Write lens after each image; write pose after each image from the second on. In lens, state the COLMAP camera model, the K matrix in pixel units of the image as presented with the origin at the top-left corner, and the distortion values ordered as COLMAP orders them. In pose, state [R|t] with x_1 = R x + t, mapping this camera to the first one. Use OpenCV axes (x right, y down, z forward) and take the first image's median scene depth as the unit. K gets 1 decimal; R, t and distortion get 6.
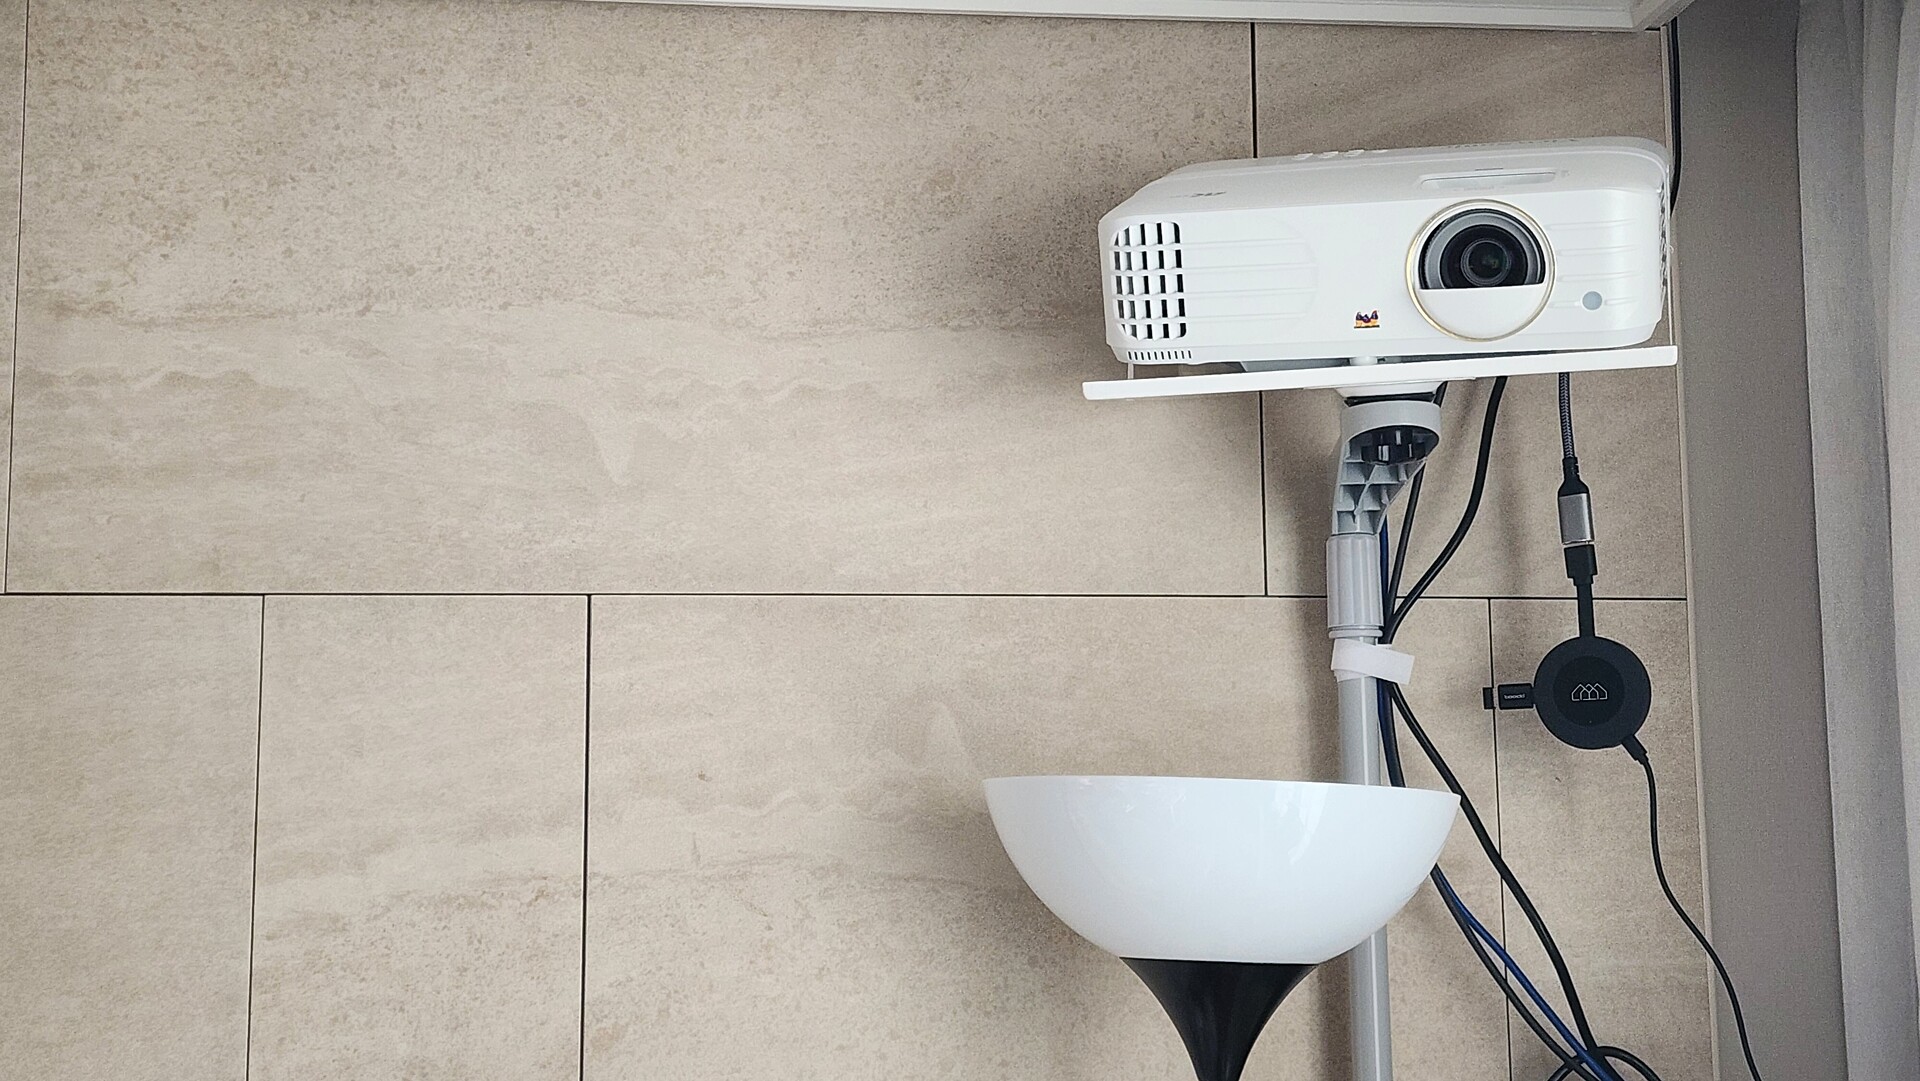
lens RADIAL K [[2594.8, 0, 960.0], [0, 2594.8, 540.5], [0, 0, 1]] dist [0.282189, -1.239835]
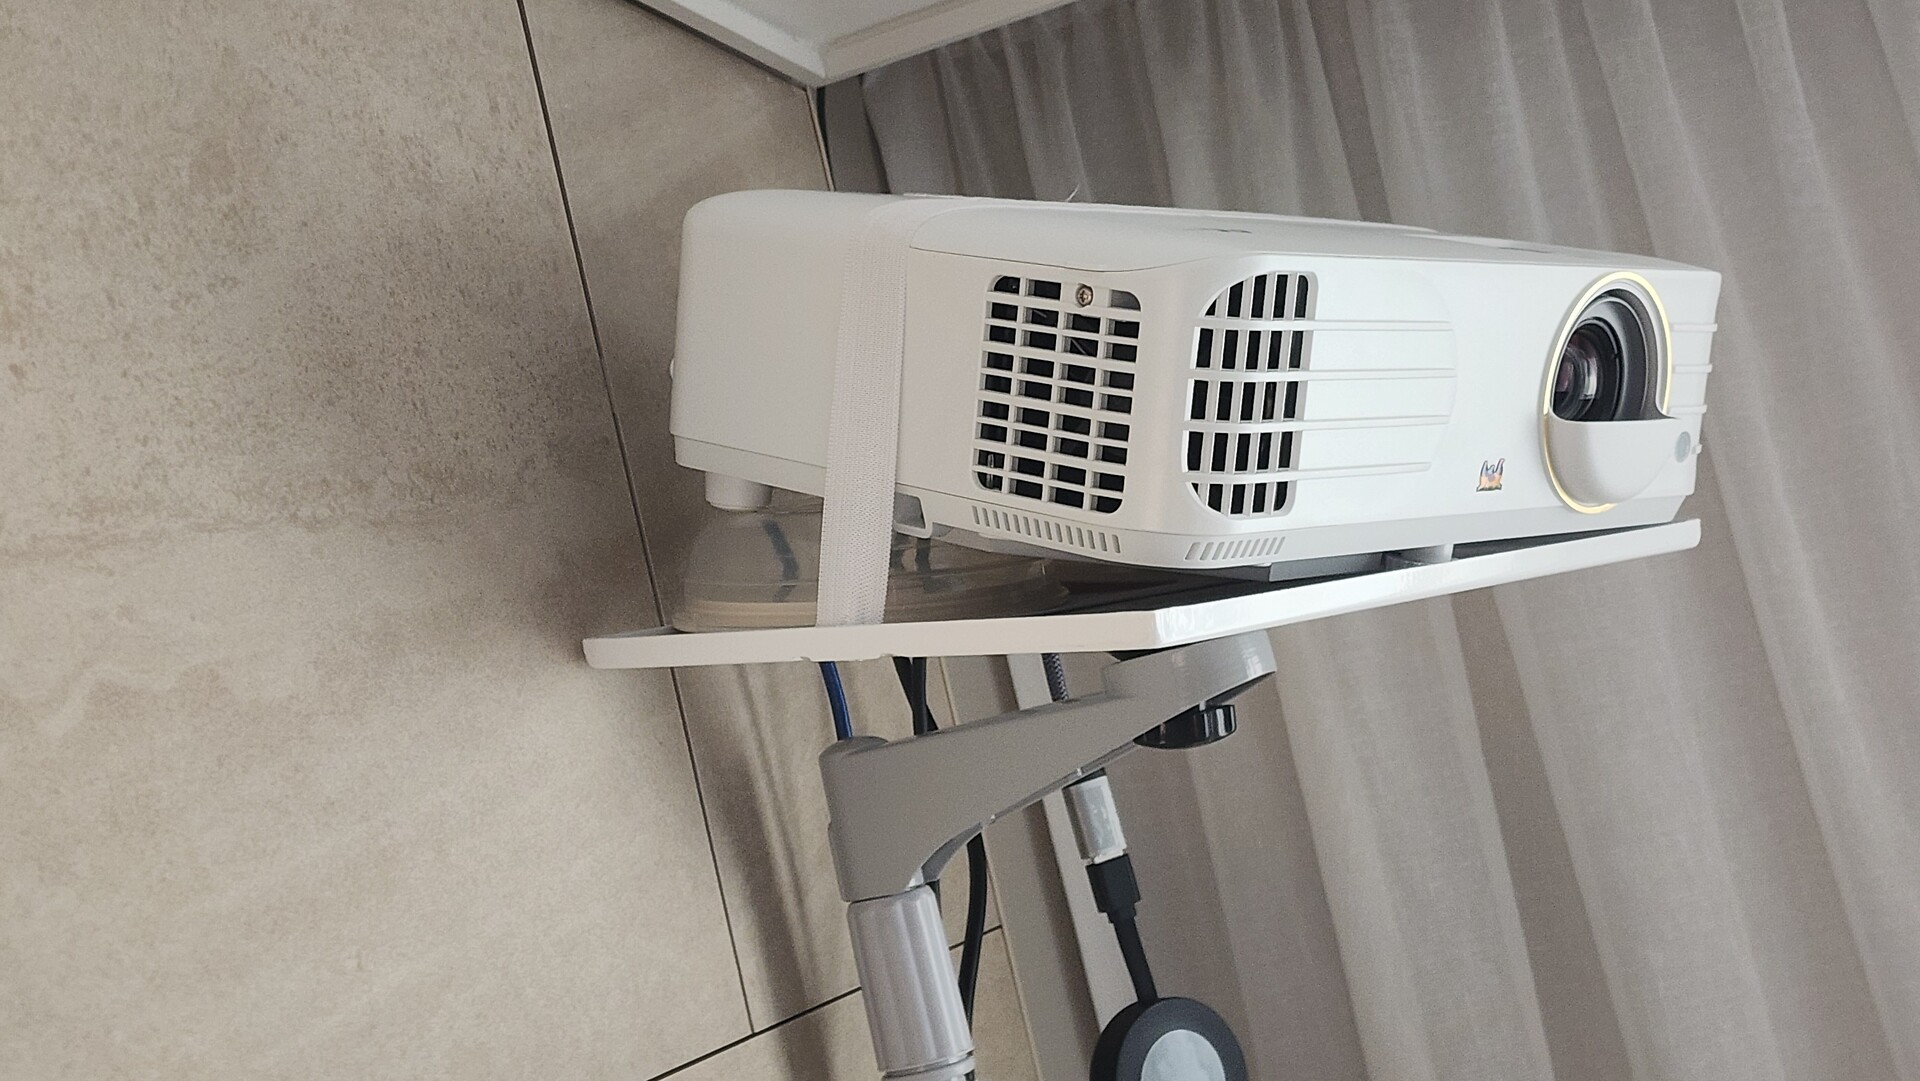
lens RADIAL K [[2594.8, 0, 960.0], [0, 2594.8, 540.5], [0, 0, 1]] dist [0.282189, -1.239835]
pose [[0.396962, -0.007936, 0.917801, -0.341888], [0.112441, 0.992851, -0.040048, -0.051266], [-0.910922, 0.119096, 0.395016, 0.747641]]
